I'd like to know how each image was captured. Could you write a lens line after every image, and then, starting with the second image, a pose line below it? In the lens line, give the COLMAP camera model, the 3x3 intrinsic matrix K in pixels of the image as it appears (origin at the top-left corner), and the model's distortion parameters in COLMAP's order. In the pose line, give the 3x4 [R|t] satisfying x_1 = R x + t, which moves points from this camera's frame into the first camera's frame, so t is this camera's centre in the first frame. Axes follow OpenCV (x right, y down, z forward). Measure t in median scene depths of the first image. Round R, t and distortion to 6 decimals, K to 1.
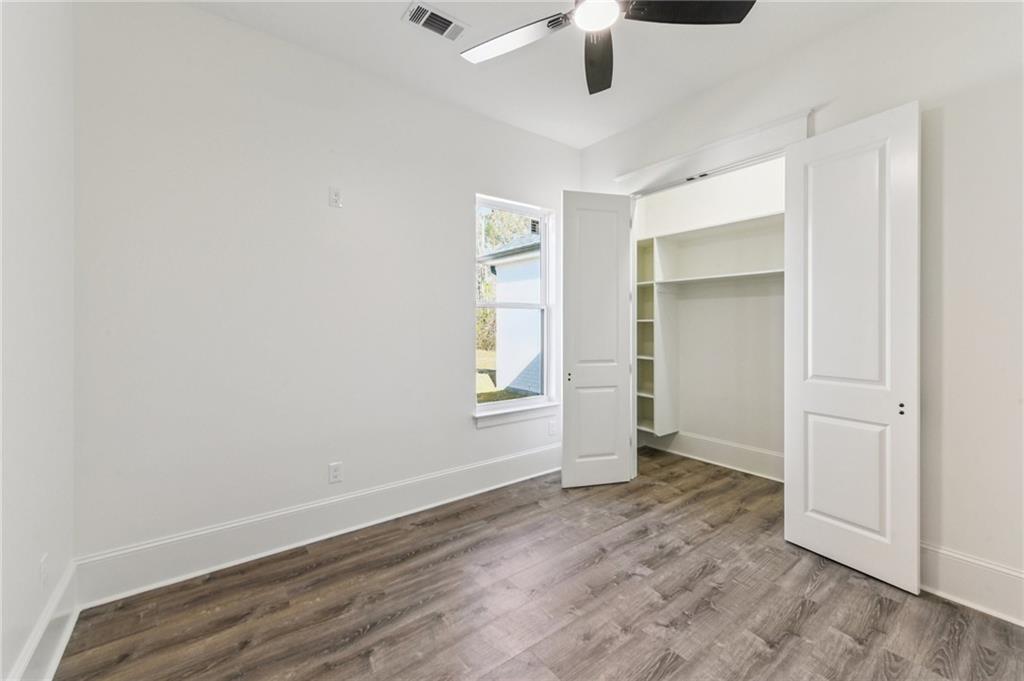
lens RADIAL K [[410.8, 0, 512.2], [0, 410.8, 334.5], [0, 0, 1]] dist [0.006568, -0.000197]
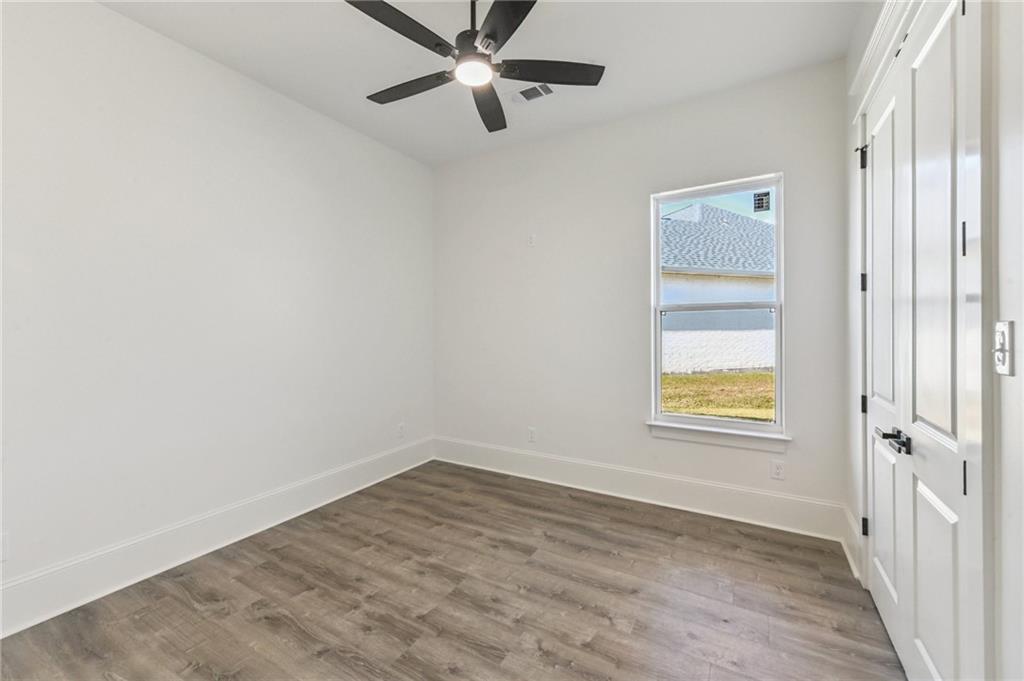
lens RADIAL K [[410.8, 0, 512.2], [0, 410.8, 334.5], [0, 0, 1]] dist [0.006568, -0.000197]
pose [[0.385156, 0.009922, -0.922798, 0.970263], [-0.015542, 0.999870, 0.004264, -0.014241], [0.922721, 0.012699, 0.385260, 0.451411]]
